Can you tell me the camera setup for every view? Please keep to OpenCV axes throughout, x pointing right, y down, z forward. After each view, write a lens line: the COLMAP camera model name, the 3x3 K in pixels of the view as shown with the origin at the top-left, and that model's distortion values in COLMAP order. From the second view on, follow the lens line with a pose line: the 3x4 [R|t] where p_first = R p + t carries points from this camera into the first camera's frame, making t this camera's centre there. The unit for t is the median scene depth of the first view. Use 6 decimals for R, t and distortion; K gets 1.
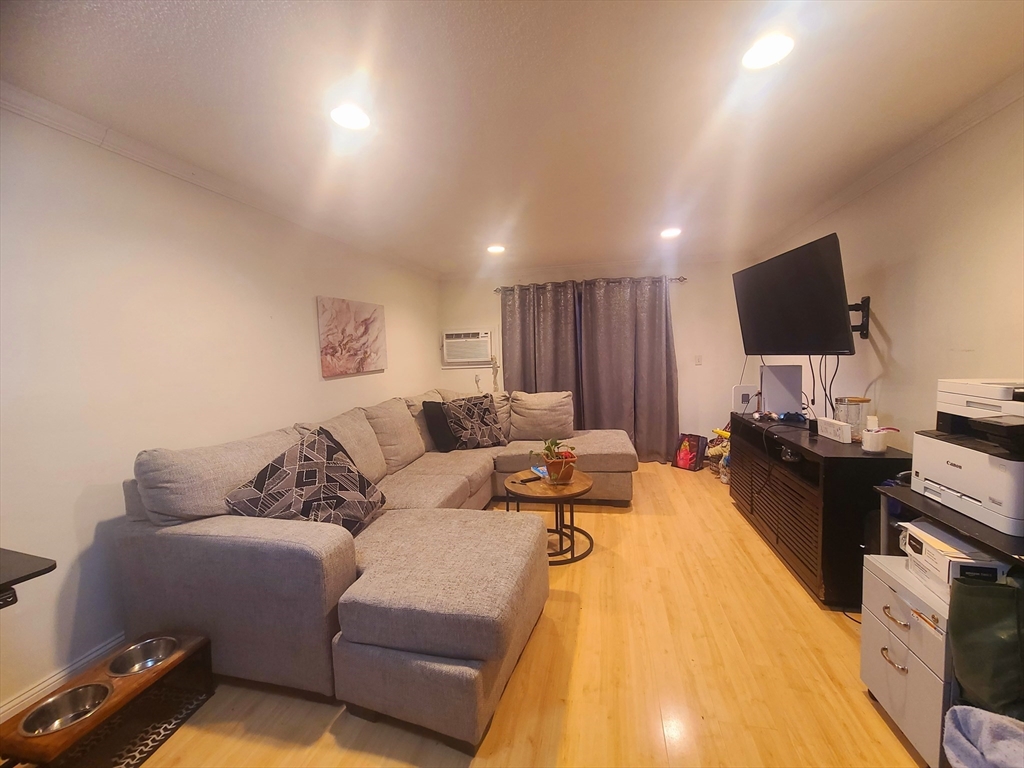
lens RADIAL K [[417.3, 0, 510.2], [0, 417.3, 385.1], [0, 0, 1]] dist [0.003885, -0.002016]
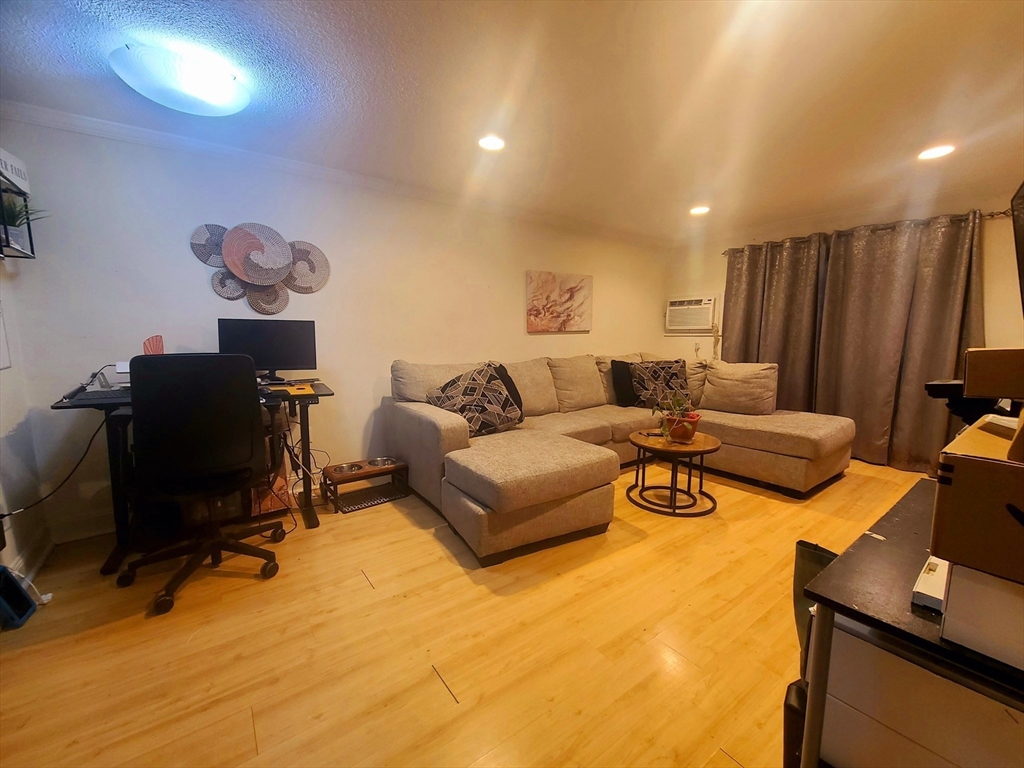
lens RADIAL K [[417.3, 0, 513.4], [0, 417.3, 383.5], [0, 0, 1]] dist [0.003885, -0.002016]
pose [[0.752005, 0.115151, -0.649022, 0.336010], [-0.079223, 0.993275, 0.084436, 0.028304], [0.654380, -0.012079, 0.756070, -0.027928]]
